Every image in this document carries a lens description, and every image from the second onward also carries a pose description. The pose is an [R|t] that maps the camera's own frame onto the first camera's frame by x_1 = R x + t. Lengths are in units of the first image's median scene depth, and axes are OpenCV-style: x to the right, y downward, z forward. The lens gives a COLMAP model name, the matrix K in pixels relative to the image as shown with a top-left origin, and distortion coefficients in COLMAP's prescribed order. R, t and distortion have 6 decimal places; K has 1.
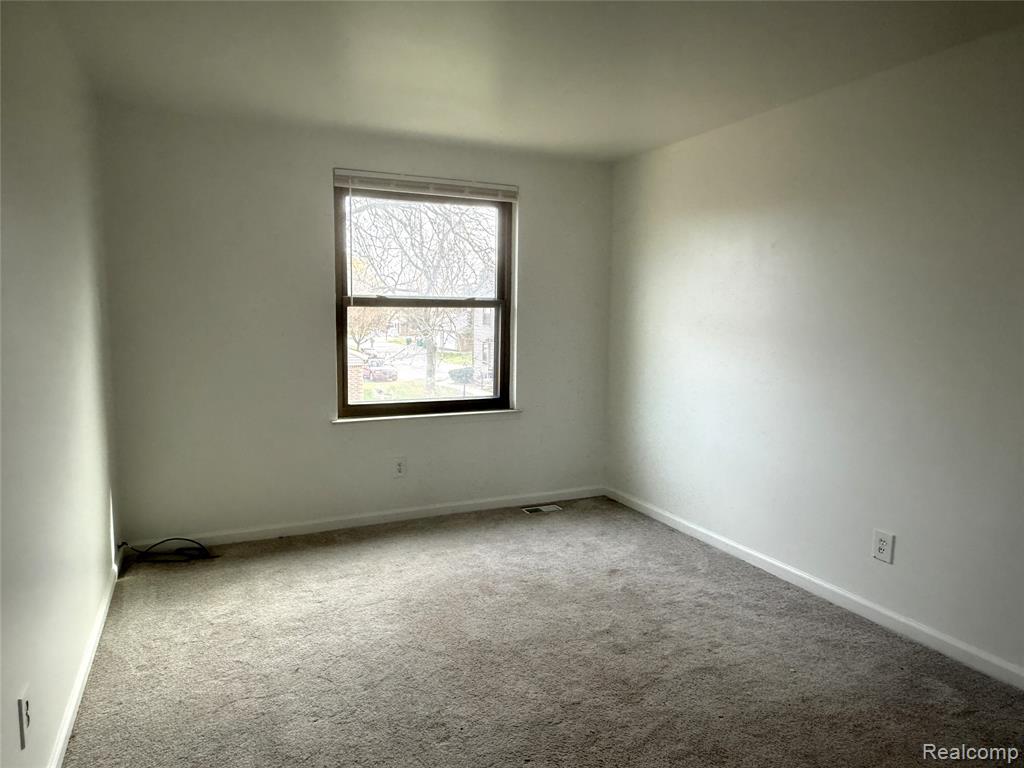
lens RADIAL K [[667.9, 0, 515.3], [0, 667.9, 388.0], [0, 0, 1]] dist [0.005632, -0.043116]
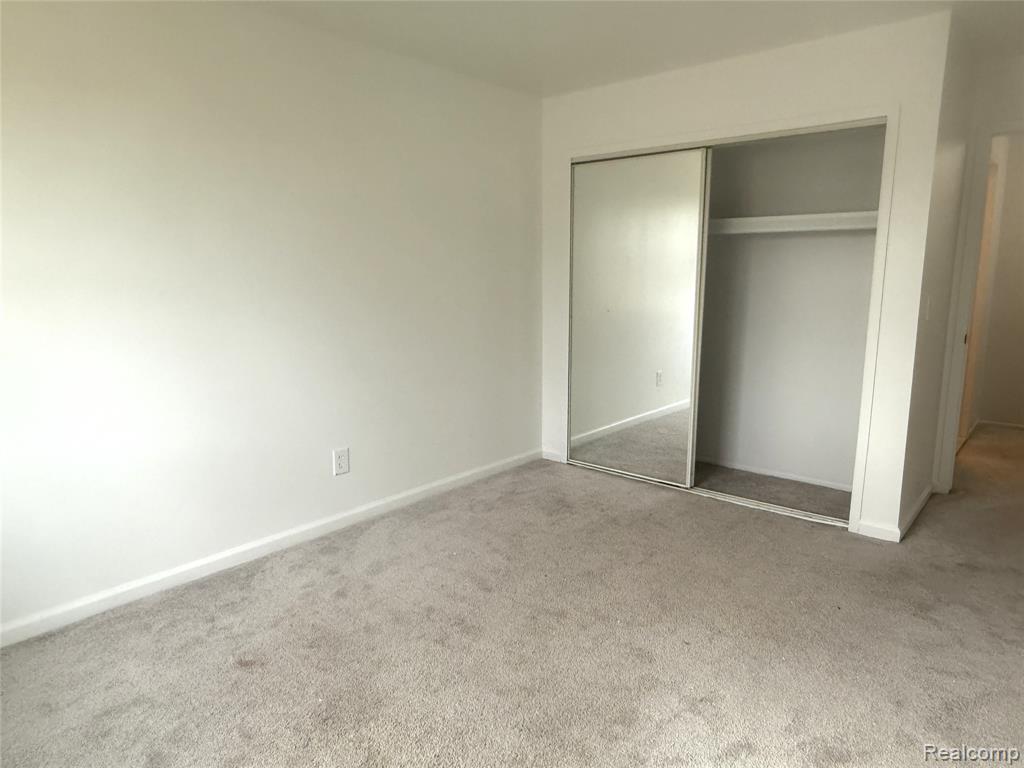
lens RADIAL K [[667.9, 0, 515.3], [0, 667.9, 388.0], [0, 0, 1]] dist [0.005632, -0.043116]
pose [[-0.391372, -0.203733, 0.897397, -0.563208], [0.098388, 0.960331, 0.260930, -0.153873], [-0.914958, 0.190413, -0.355802, 1.063320]]
